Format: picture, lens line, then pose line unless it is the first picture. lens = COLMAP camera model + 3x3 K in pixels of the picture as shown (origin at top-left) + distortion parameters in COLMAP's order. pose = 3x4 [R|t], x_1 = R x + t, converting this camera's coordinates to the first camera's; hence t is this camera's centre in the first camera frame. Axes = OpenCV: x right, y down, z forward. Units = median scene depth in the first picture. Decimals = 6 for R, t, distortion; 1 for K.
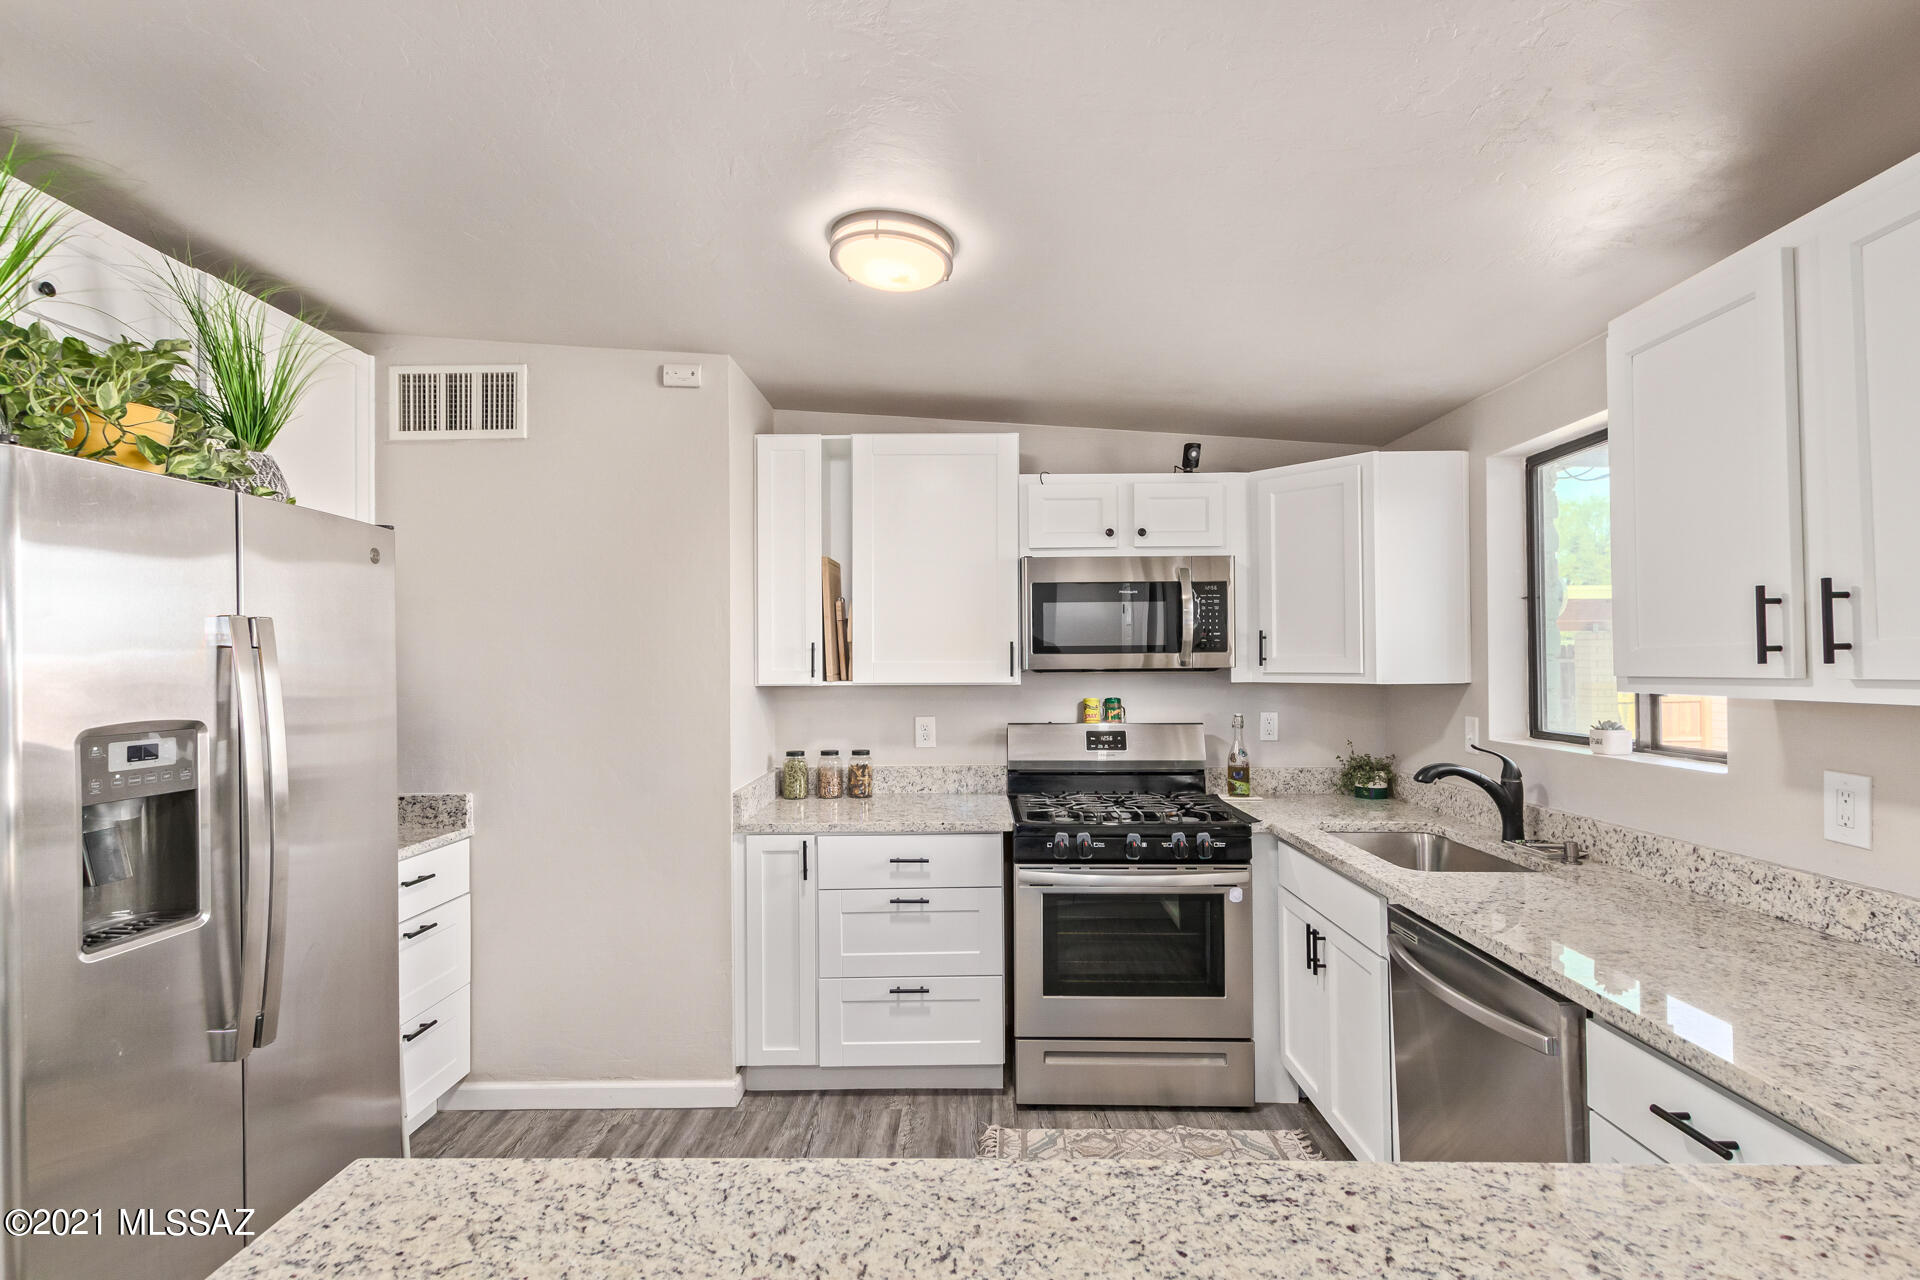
lens RADIAL K [[884.7, 0, 965.4], [0, 884.7, 652.1], [0, 0, 1]] dist [0.001485, 0.000092]
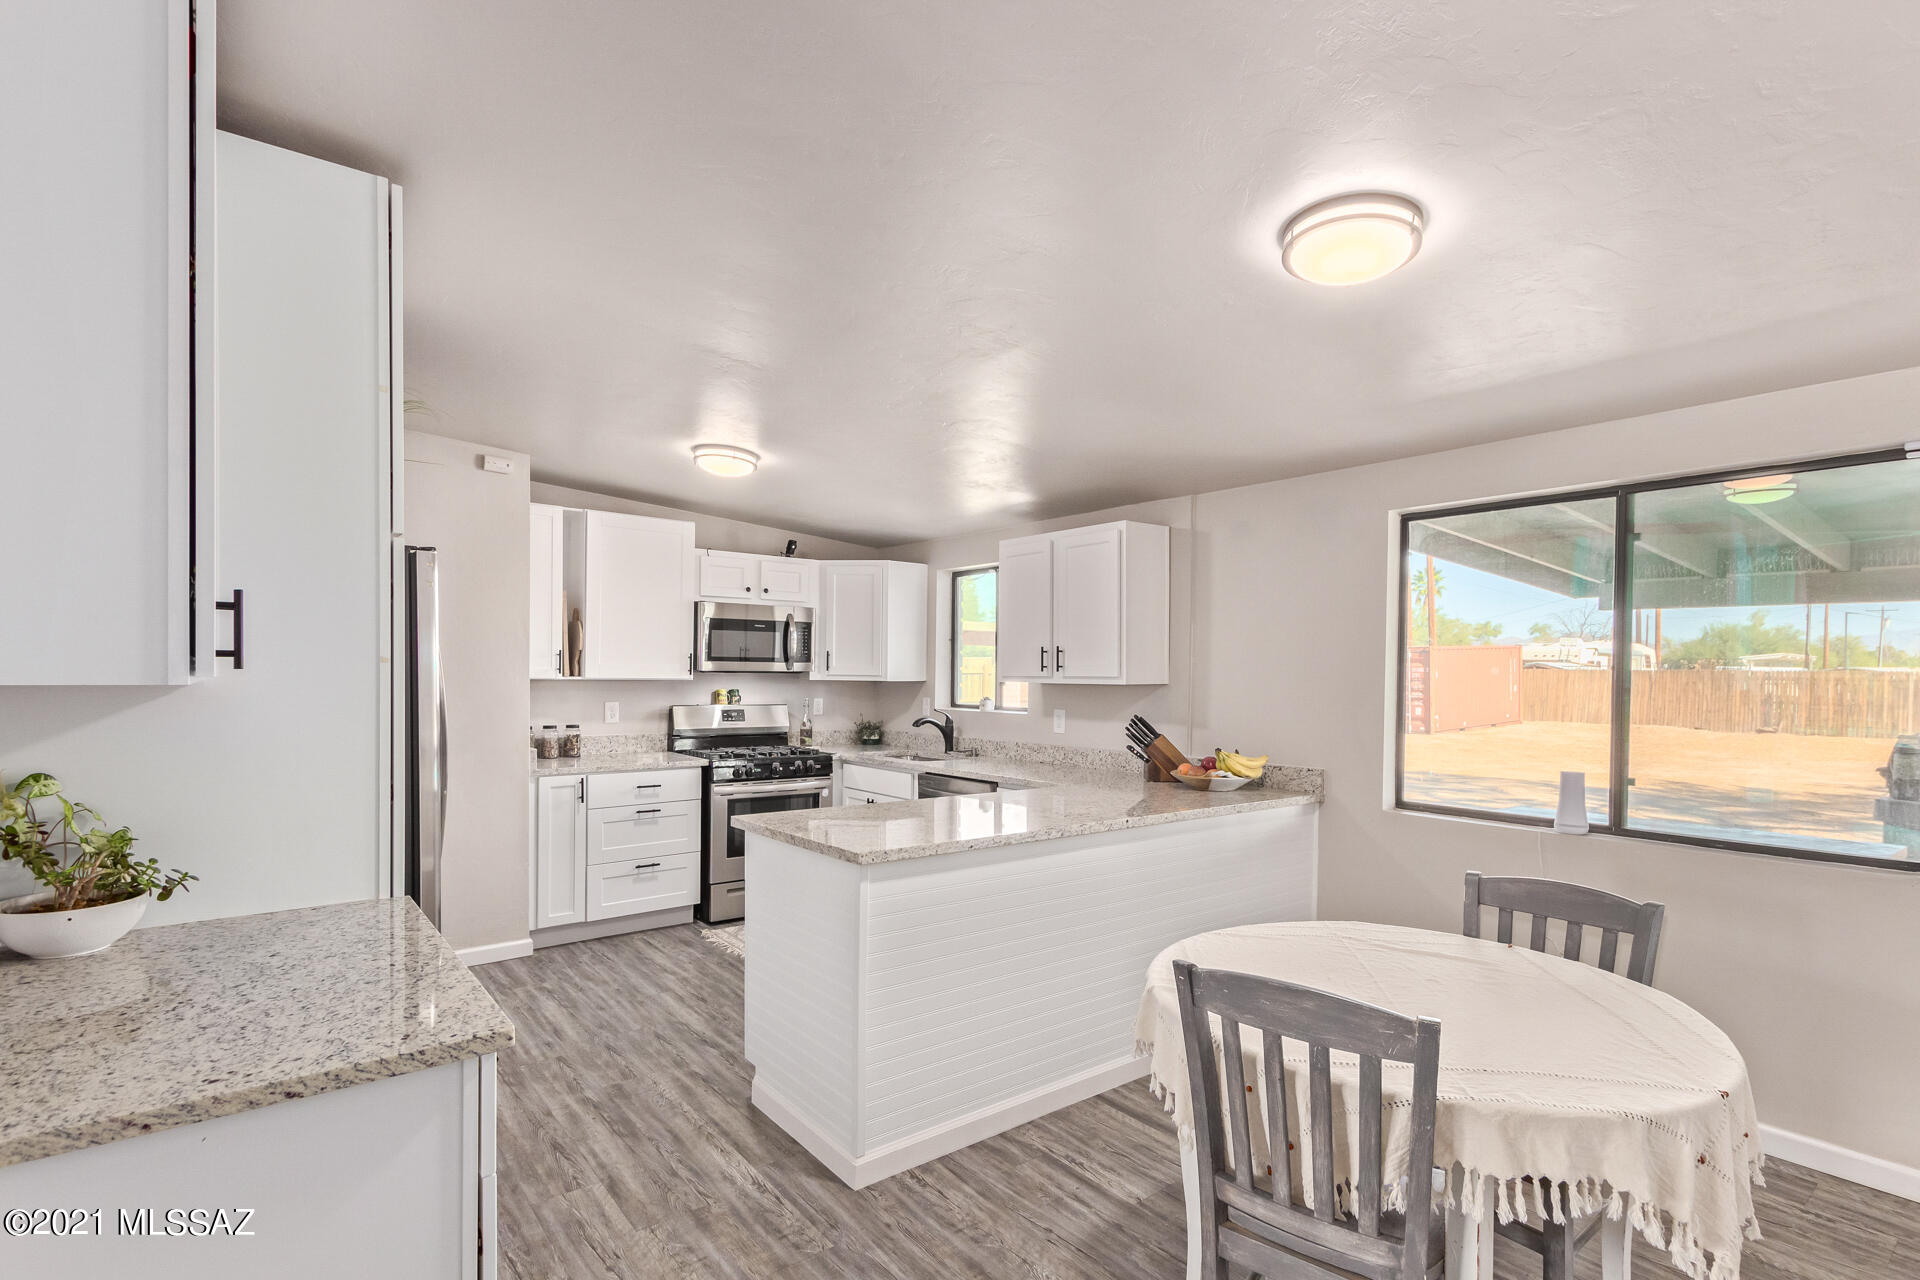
lens RADIAL K [[928.0, 0, 970.5], [0, 928.0, 685.8], [0, 0, 1]] dist [-0.000460, -0.000008]
pose [[0.769333, 0.007117, 0.638808, -0.680832], [-0.024564, 0.999528, 0.018447, 0.004371], [-0.638375, -0.029884, 0.769145, -0.667616]]
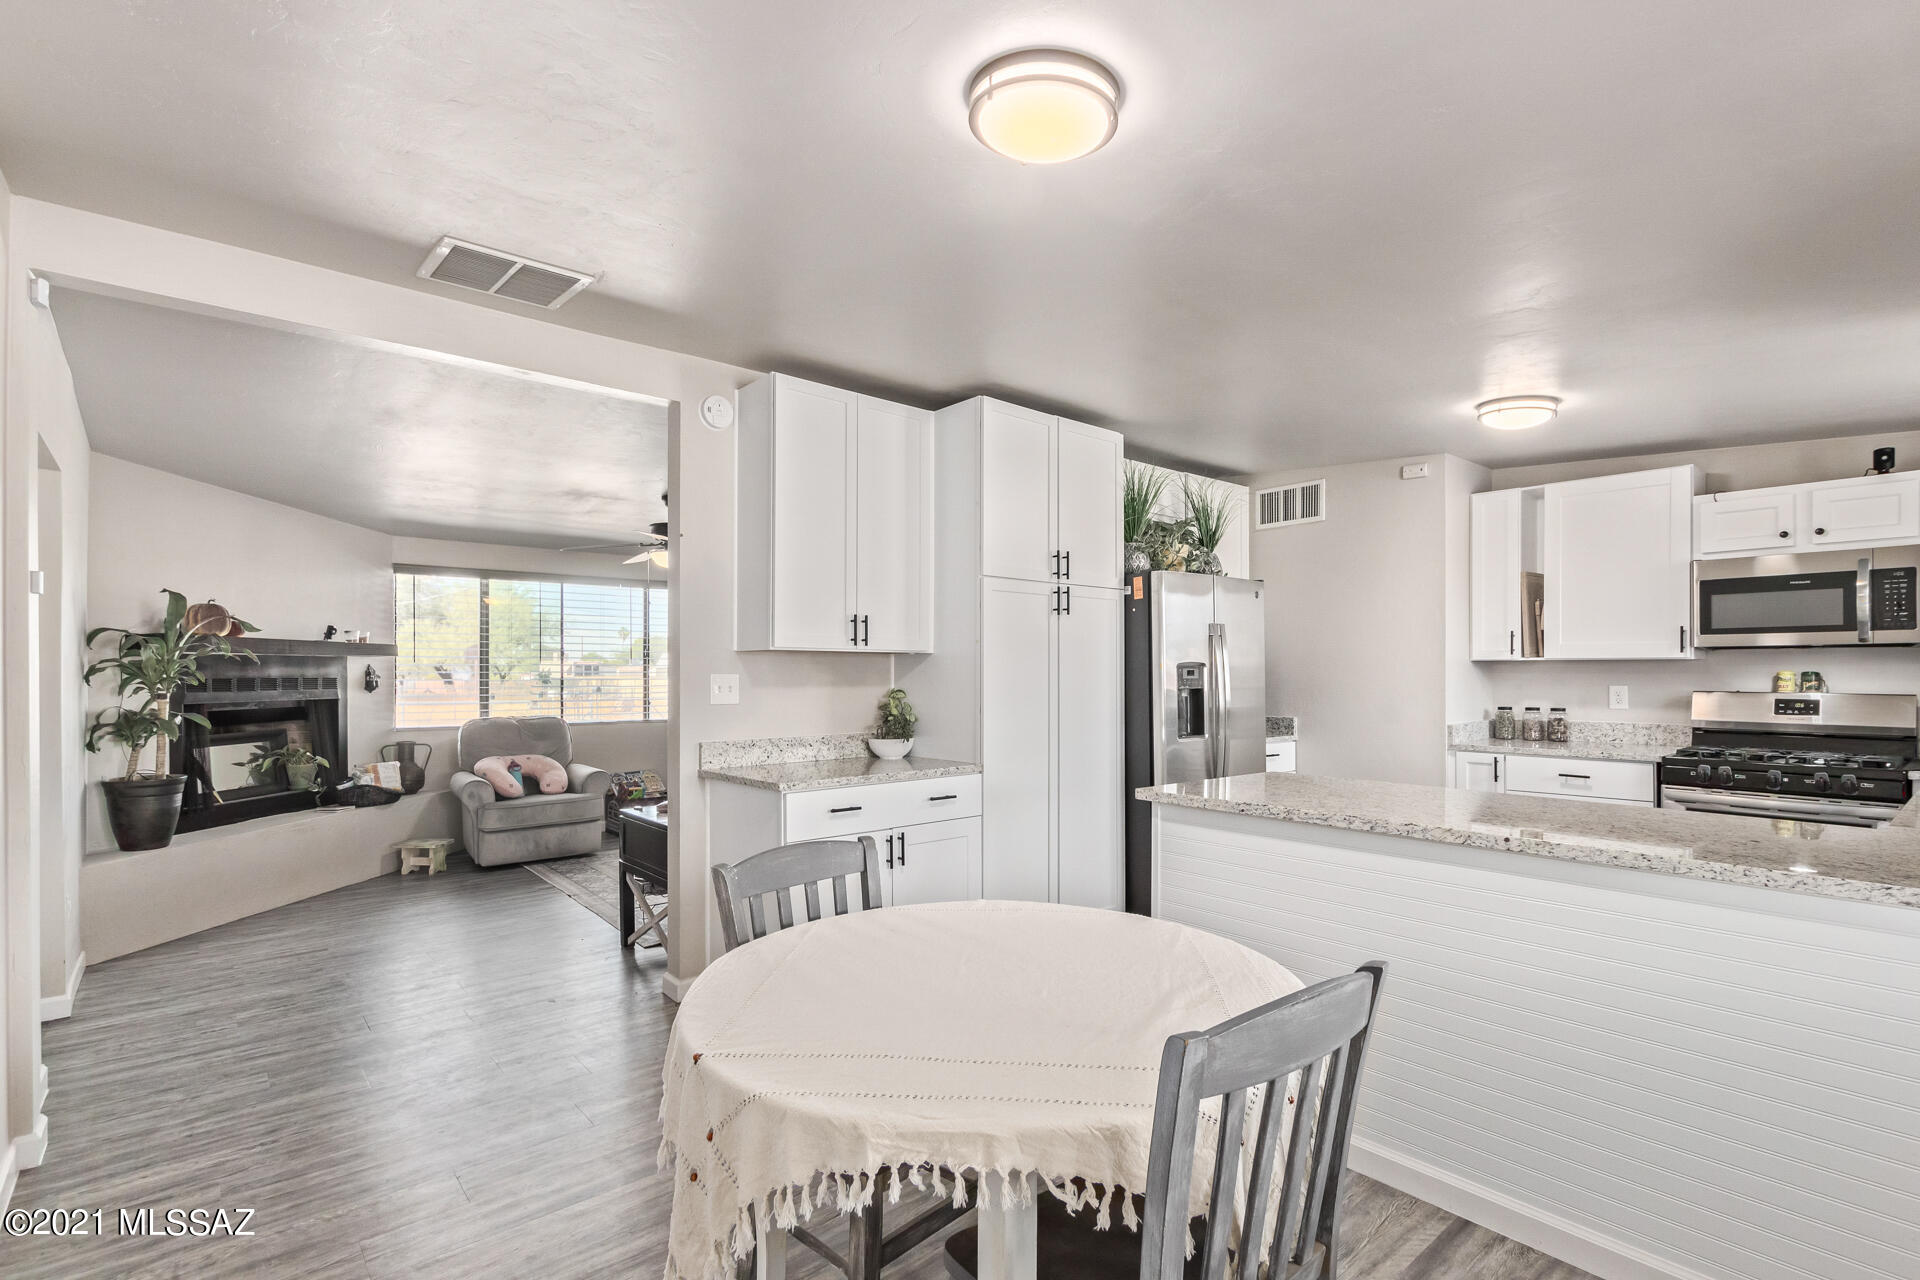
lens RADIAL K [[902.1, 0, 959.2], [0, 902.1, 671.6], [0, 0, 1]] dist [0.001951, 0.000113]
pose [[0.656054, 0.006886, -0.754682, 0.387871], [0.006103, 0.999877, 0.014428, 0.032388], [0.754689, -0.014071, 0.655932, -0.739645]]
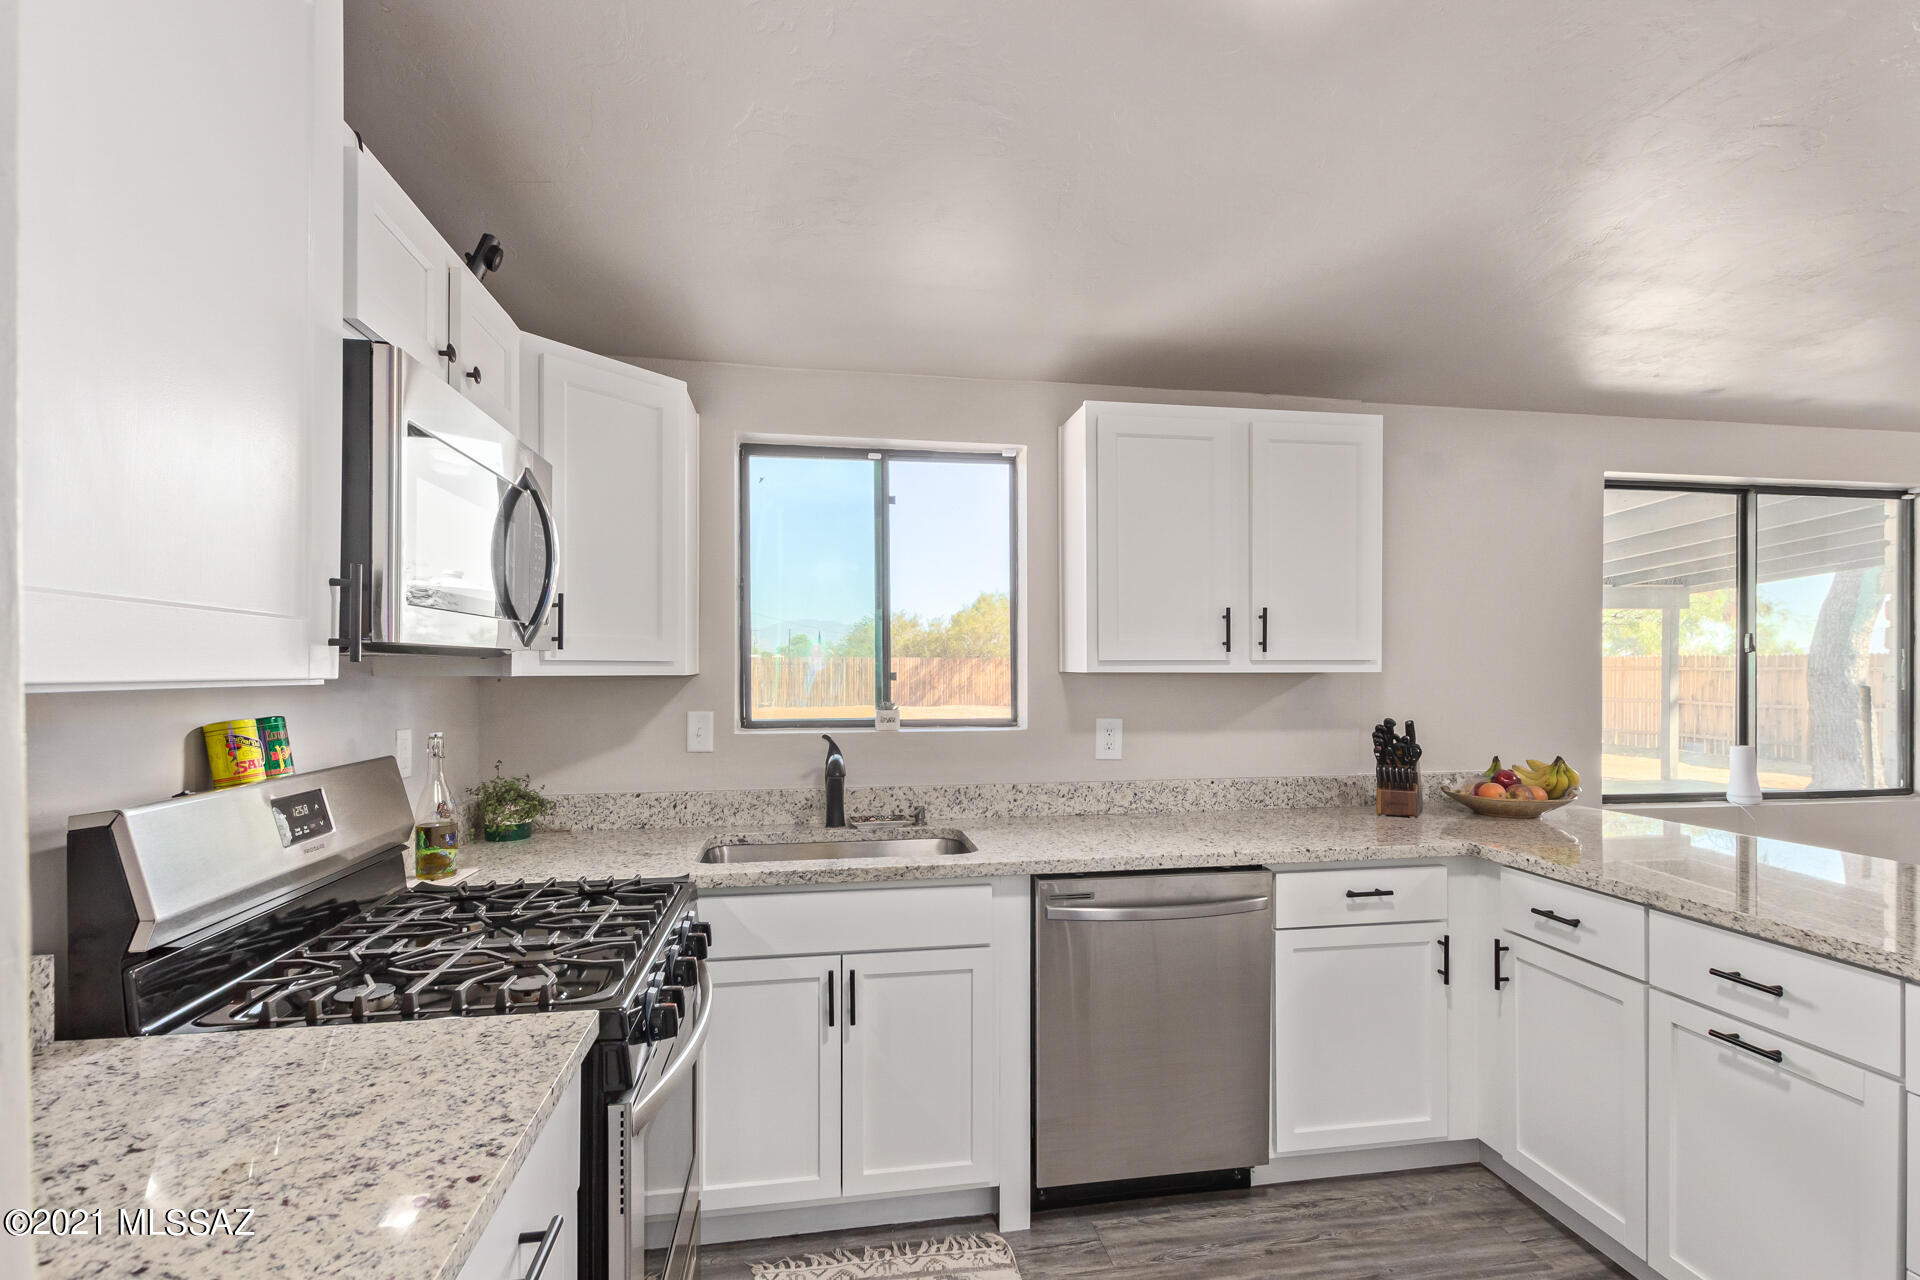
lens RADIAL K [[902.1, 0, 959.2], [0, 902.1, 671.6], [0, 0, 1]] dist [0.001951, 0.000113]
pose [[-0.180847, 0.002826, 0.983507, -0.374166], [-0.013782, 0.999890, -0.005408, 0.033831], [-0.983415, -0.014532, -0.180788, 0.897122]]
